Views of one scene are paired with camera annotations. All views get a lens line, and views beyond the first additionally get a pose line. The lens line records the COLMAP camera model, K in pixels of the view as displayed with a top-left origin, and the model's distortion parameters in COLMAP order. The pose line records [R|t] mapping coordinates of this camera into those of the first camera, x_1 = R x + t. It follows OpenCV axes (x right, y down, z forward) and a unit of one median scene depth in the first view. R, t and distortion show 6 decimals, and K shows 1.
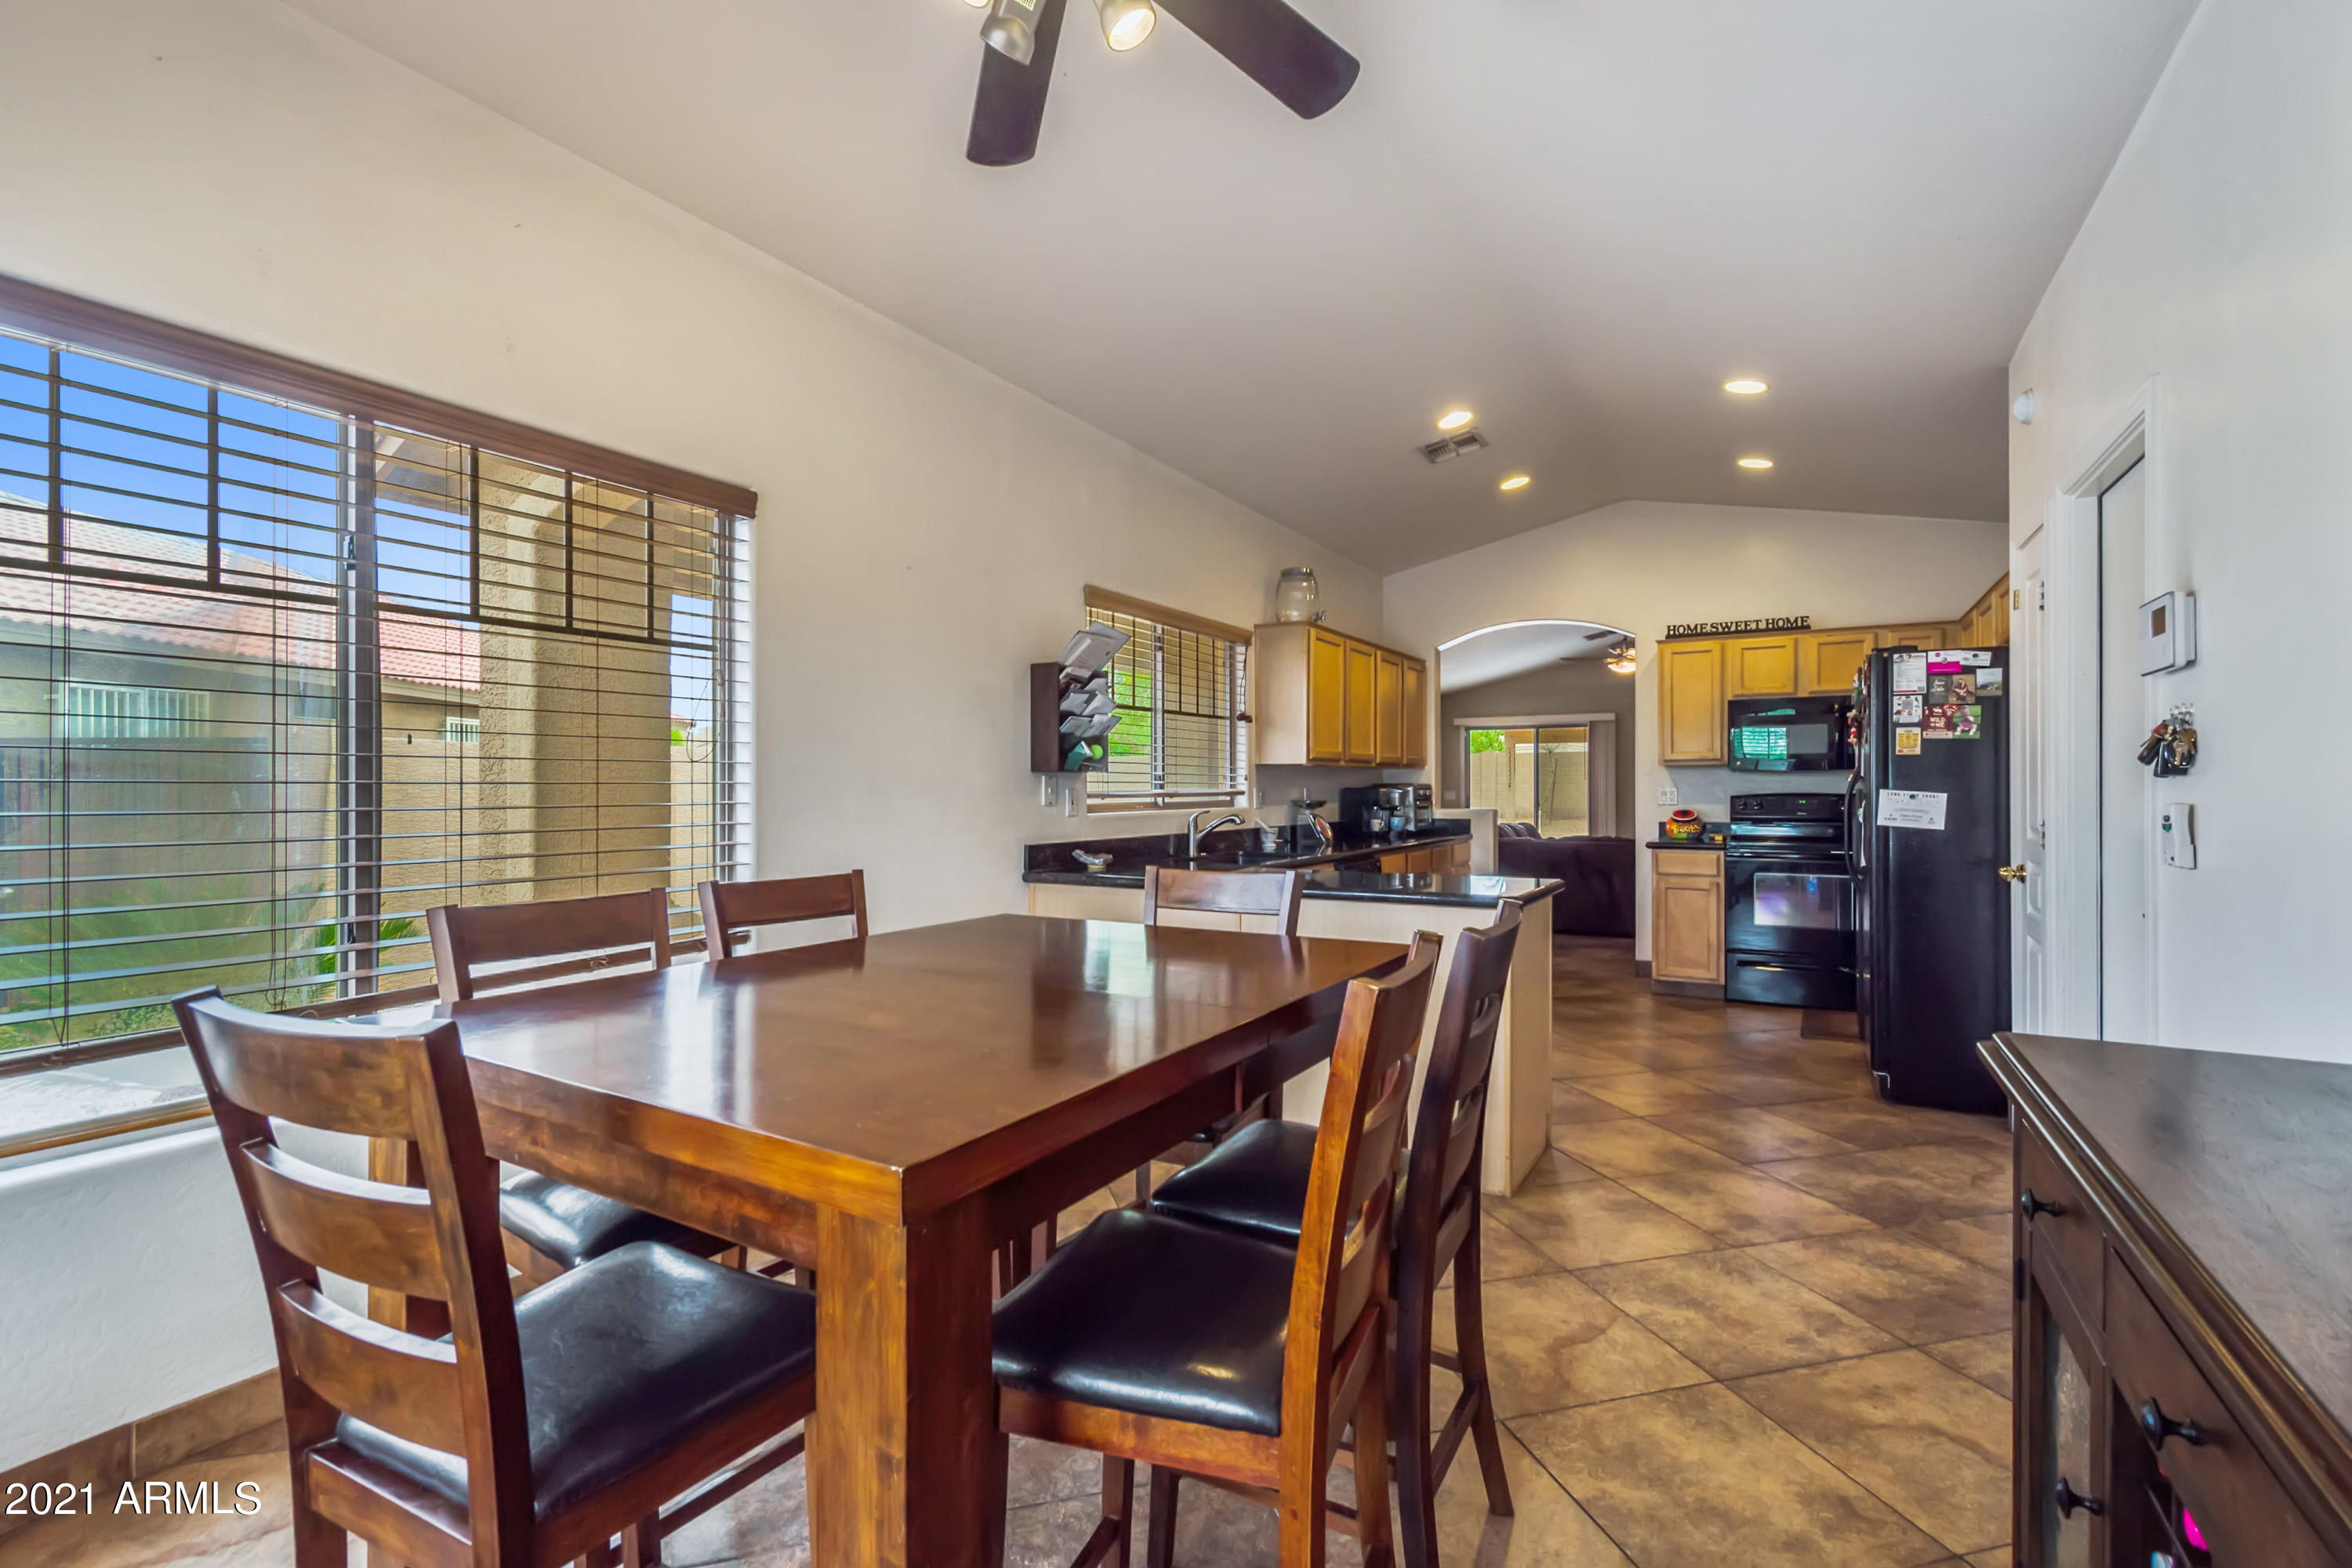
lens RADIAL K [[1048.4, 0, 1176.0], [0, 1048.4, 784.0], [0, 0, 1]] dist [0.000768, -0.000384]
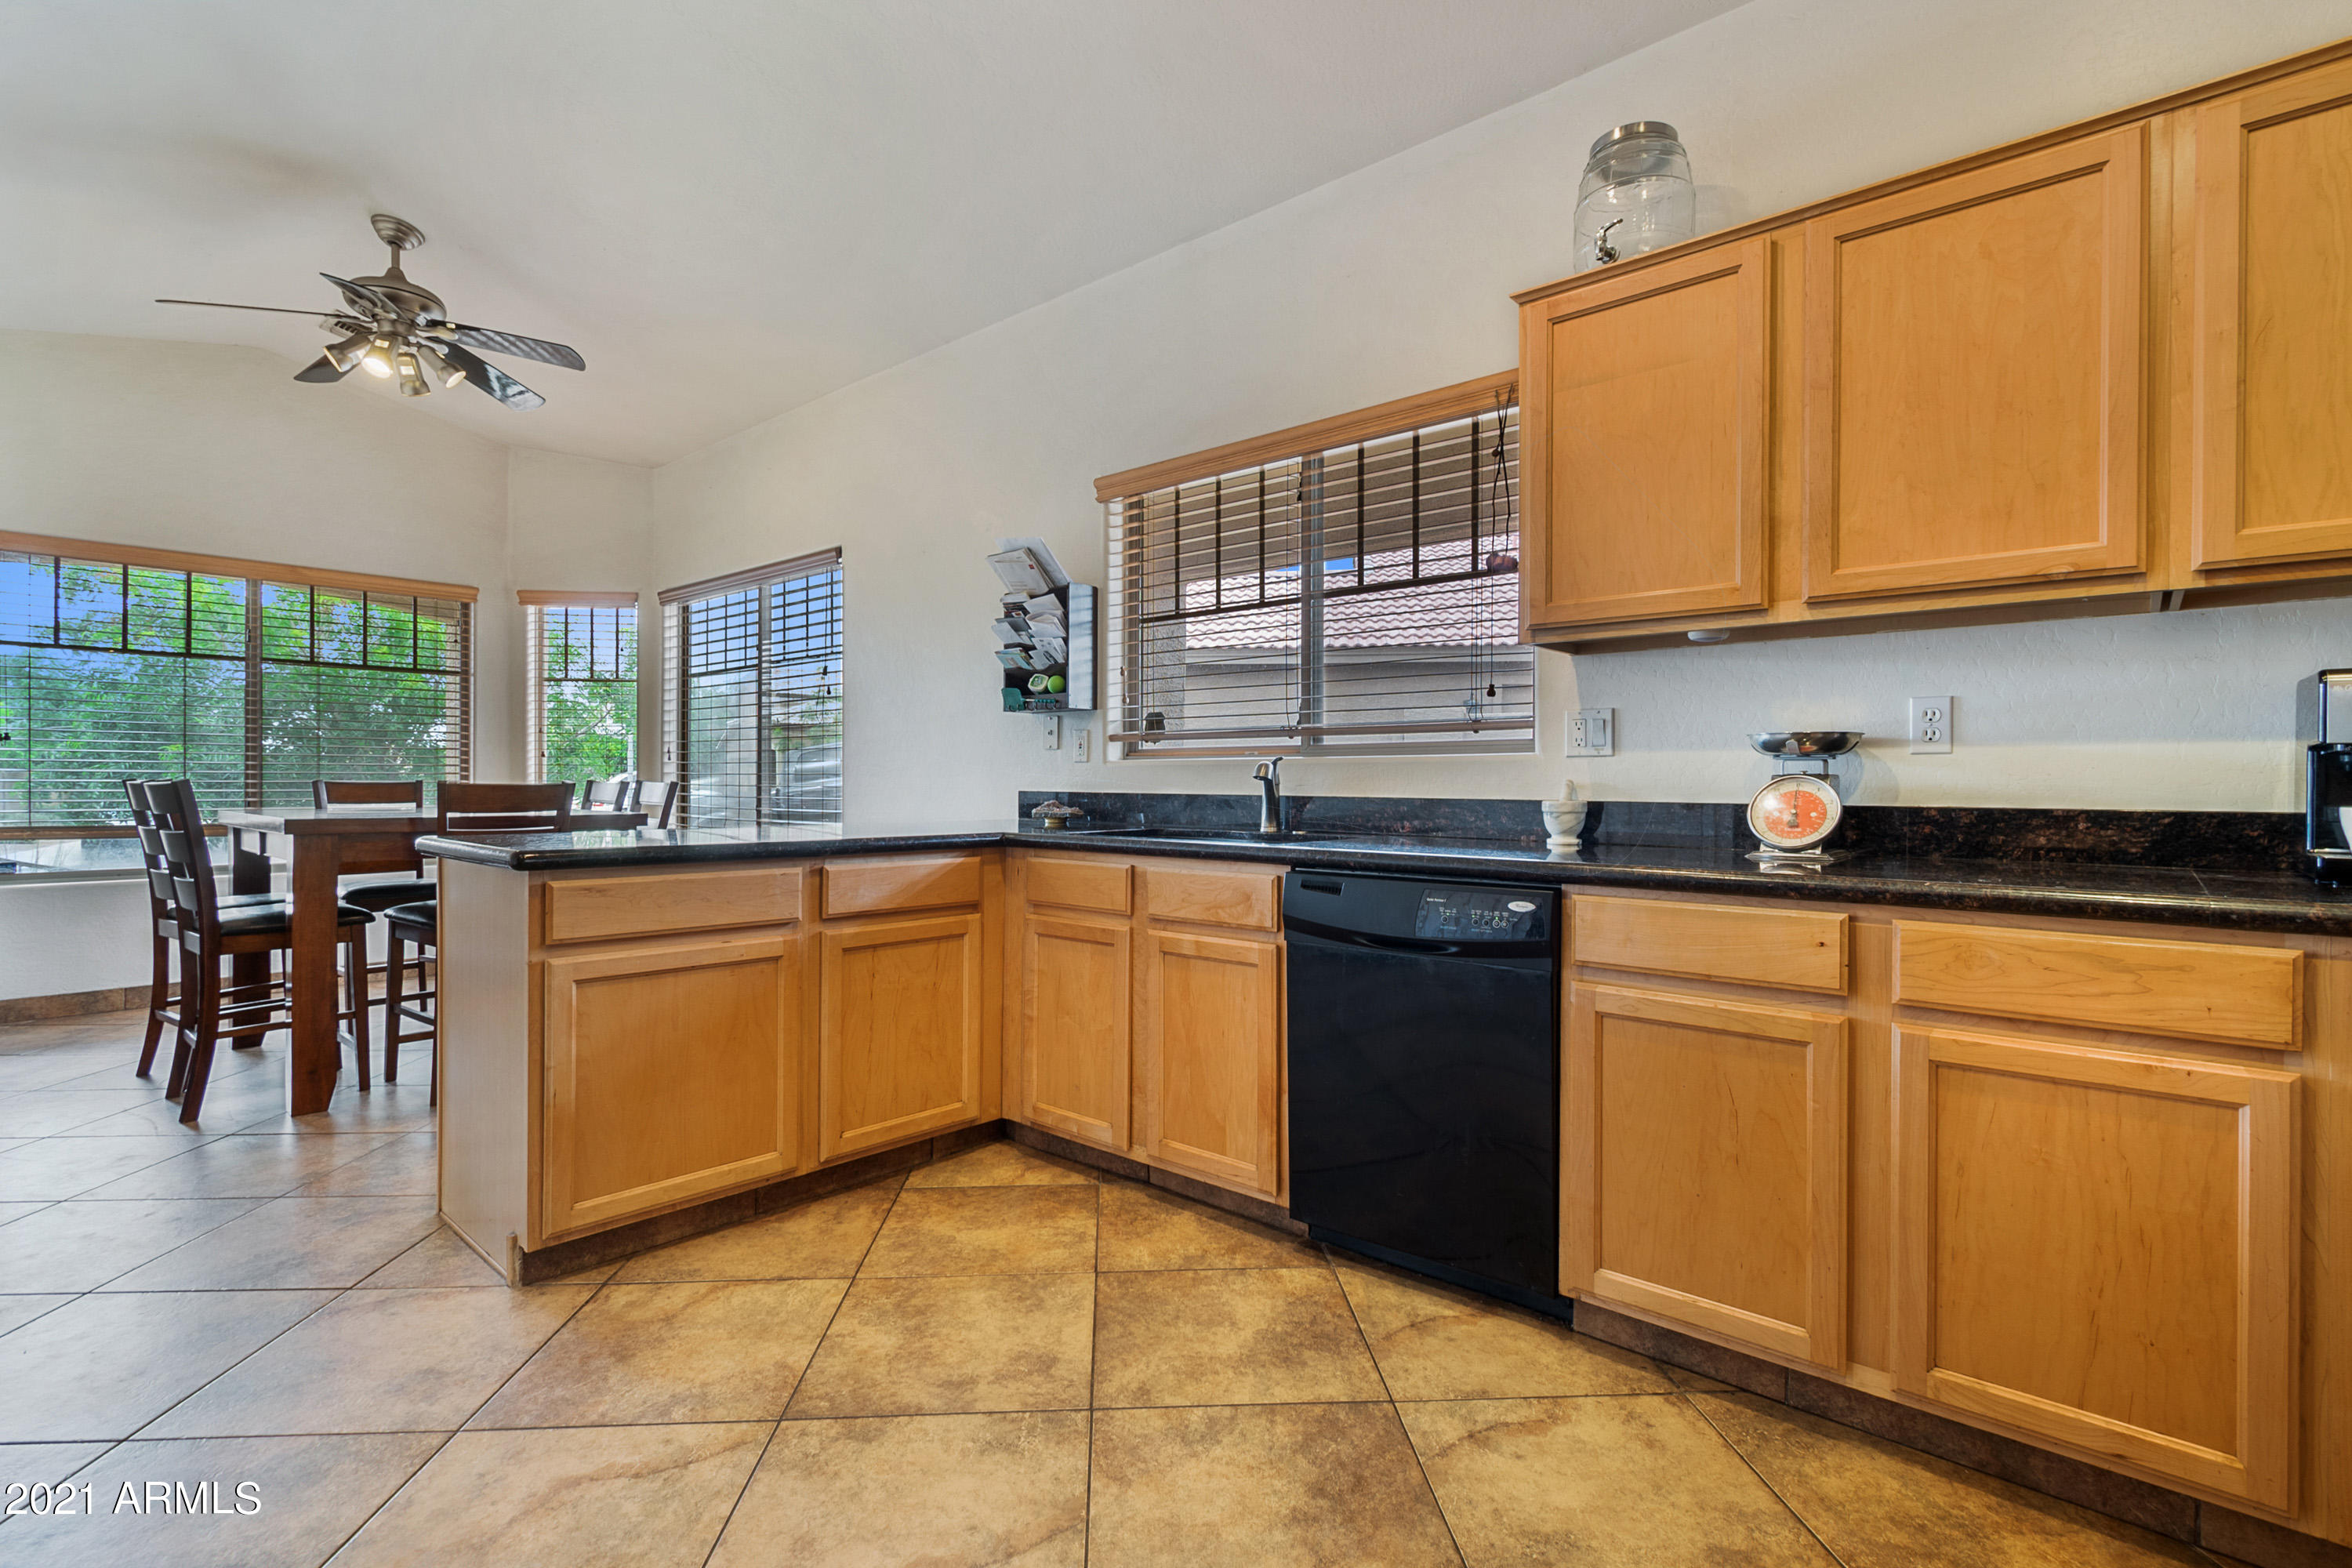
lens RADIAL K [[1071.4, 0, 1165.4], [0, 1071.4, 781.2], [0, 0, 1]] dist [0.000048, 0.000093]
pose [[-0.197312, 0.009809, -0.980292, 1.255570], [0.002400, 0.999952, 0.009522, 0.064375], [0.980338, -0.000474, -0.197326, 2.114104]]
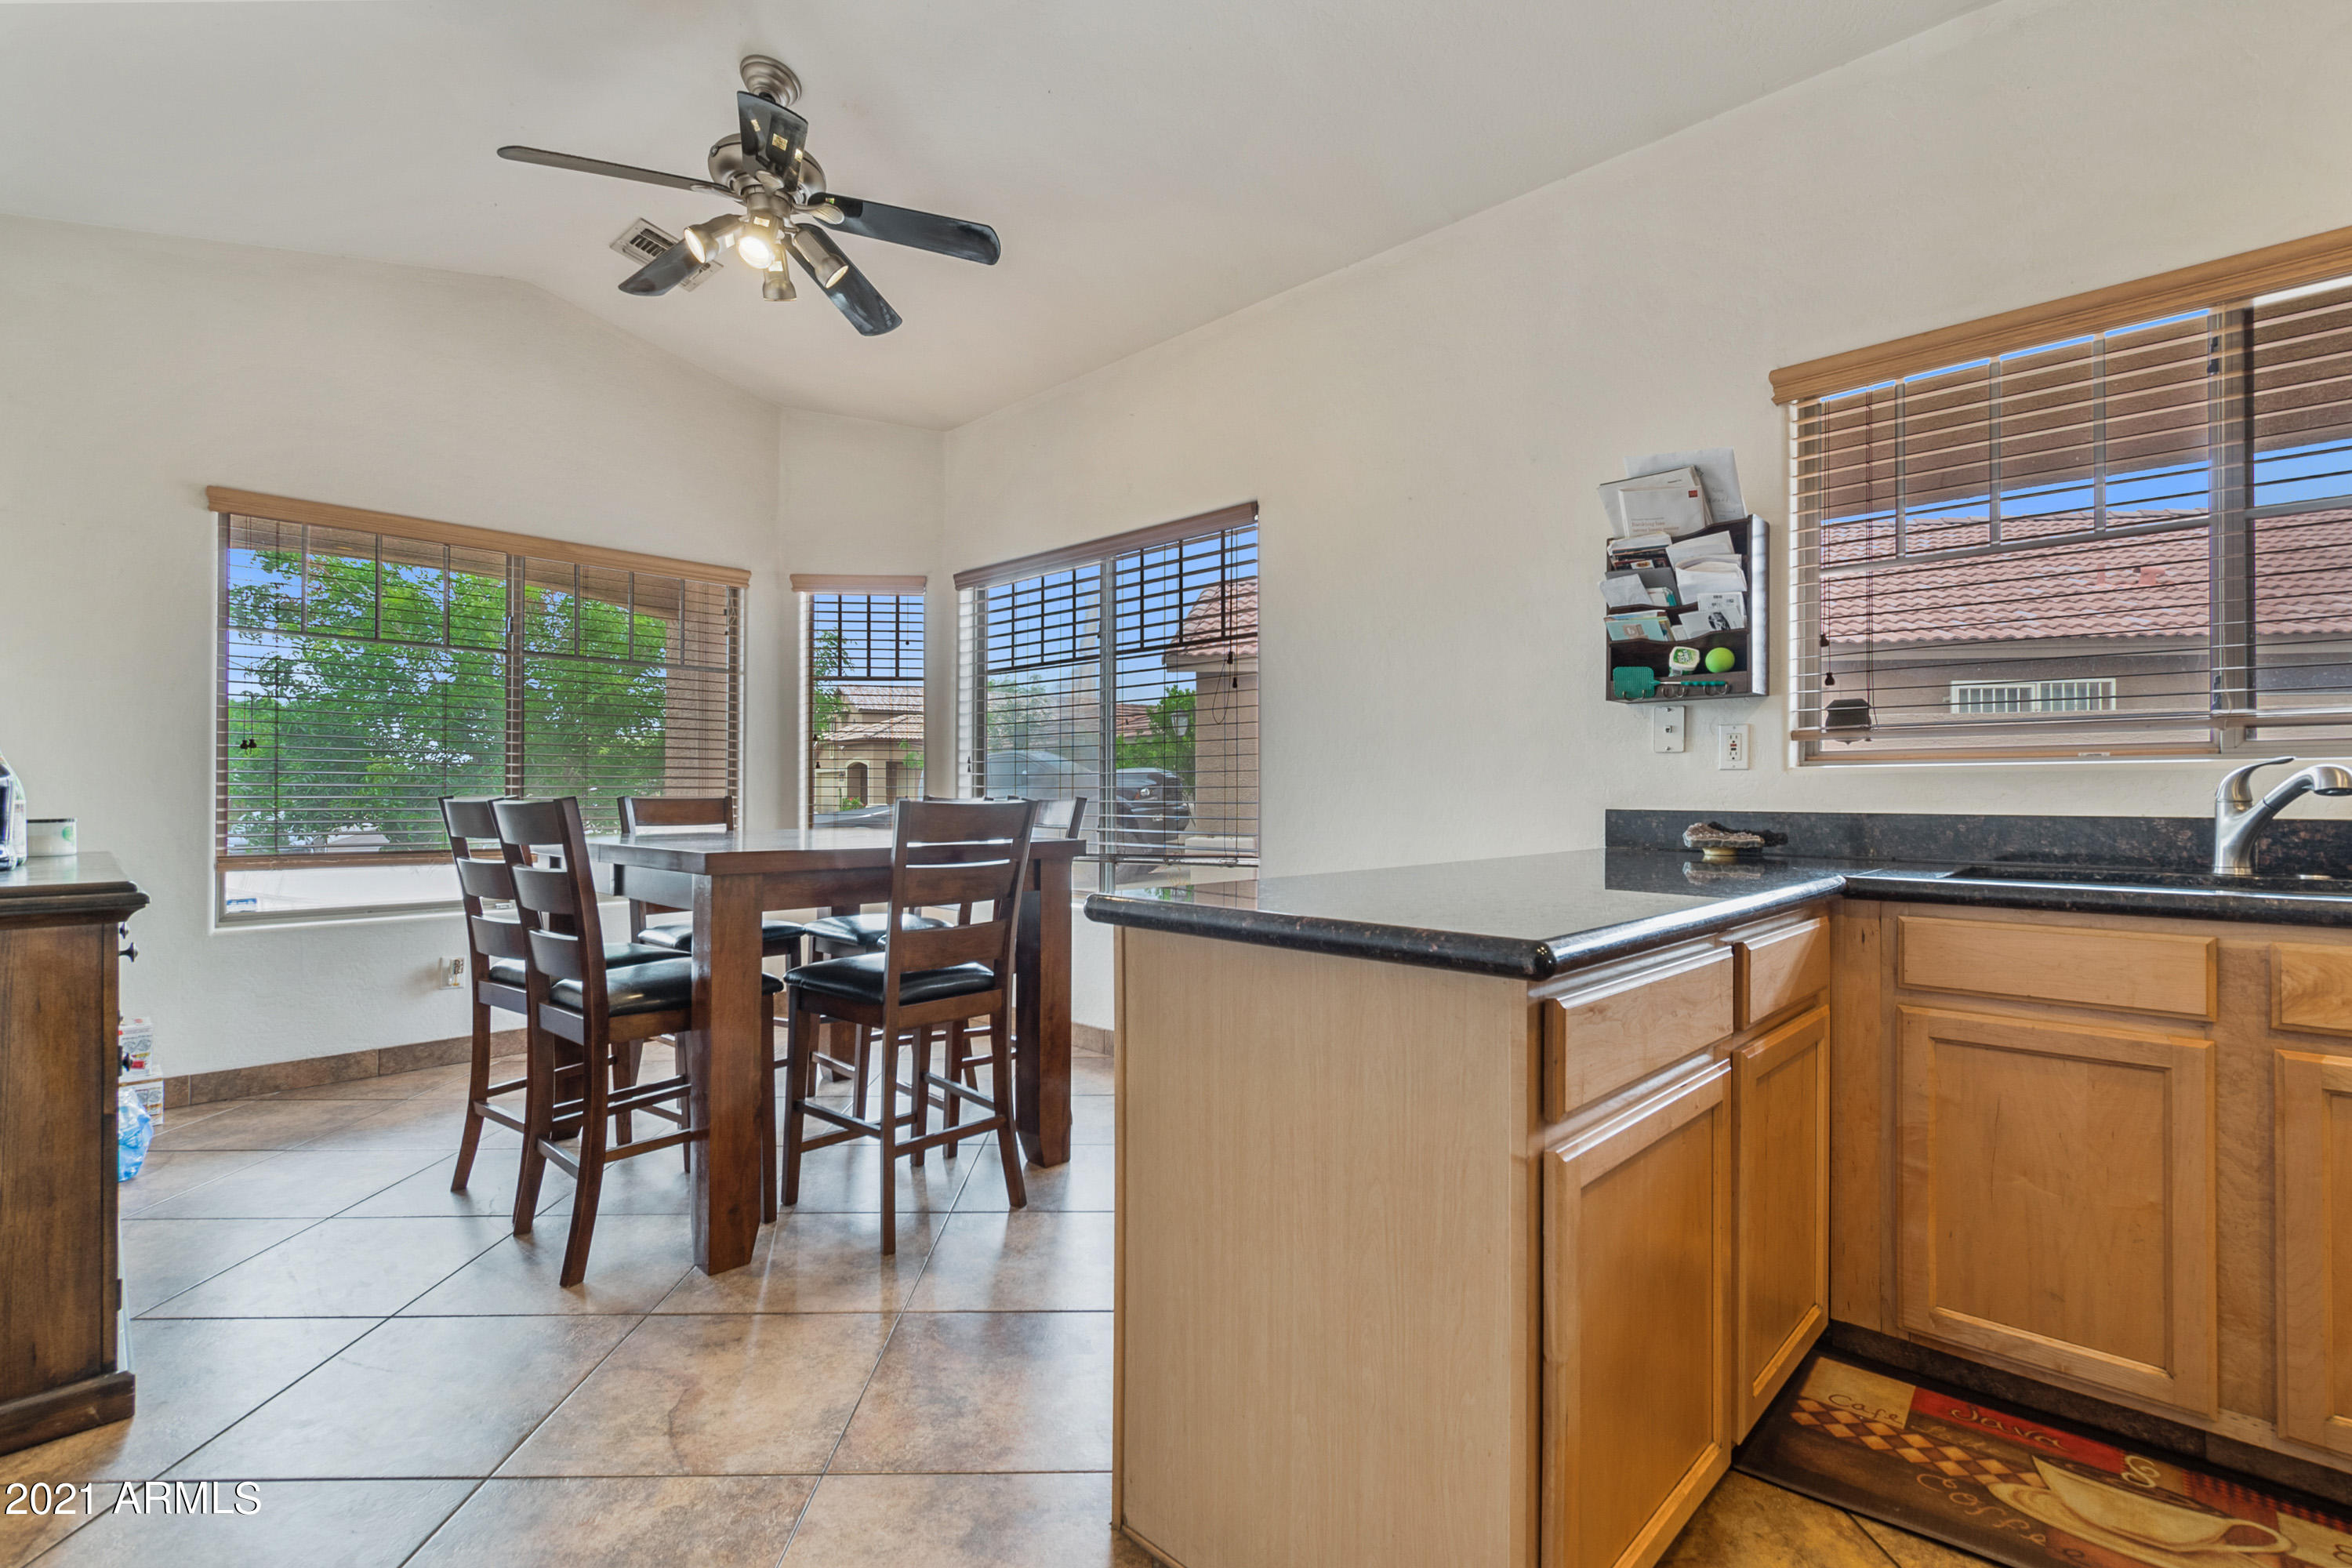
lens RADIAL K [[1048.4, 0, 1176.0], [0, 1048.4, 784.0], [0, 0, 1]] dist [0.000768, -0.000384]
pose [[-0.237729, -0.000372, -0.971331, 0.967127], [0.004318, 0.999990, -0.001440, 0.065310], [0.971322, -0.004536, -0.237725, 1.419284]]
